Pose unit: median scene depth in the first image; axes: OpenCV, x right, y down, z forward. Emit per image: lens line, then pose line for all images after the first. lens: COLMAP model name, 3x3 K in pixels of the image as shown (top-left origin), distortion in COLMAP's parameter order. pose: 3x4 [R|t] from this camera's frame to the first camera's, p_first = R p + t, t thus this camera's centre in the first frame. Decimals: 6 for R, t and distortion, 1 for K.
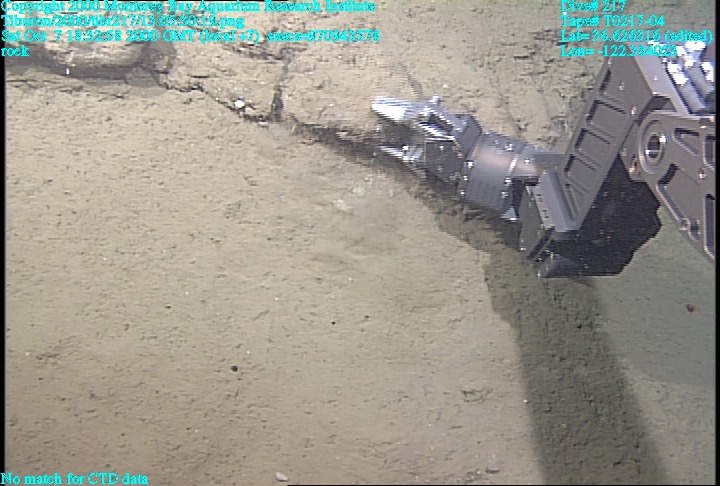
lens RADIAL K [[674.0, 0, 360.0], [0, 674.0, 243.0], [0, 0, 1]] dist [0.065322, 0.006492]
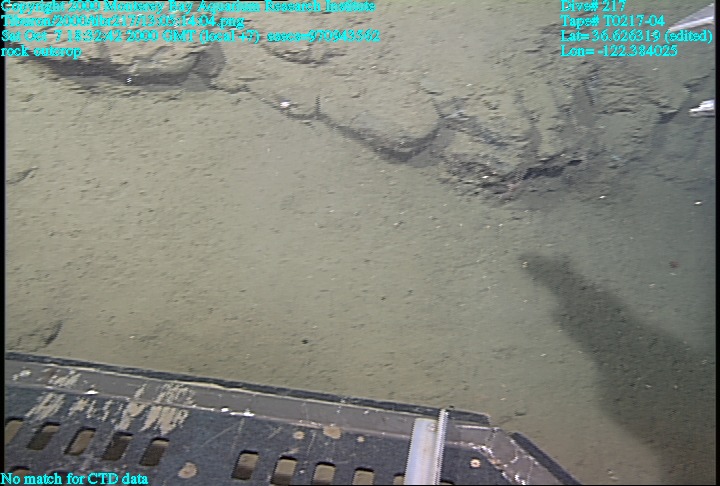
lens RADIAL K [[674.0, 0, 360.0], [0, 674.0, 243.0], [0, 0, 1]] dist [0.065322, 0.006492]
pose [[0.998029, -0.039924, 0.048413, -0.120963], [0.034553, 0.993648, 0.107095, -0.095819], [-0.052381, -0.105211, 0.993069, -0.144733]]
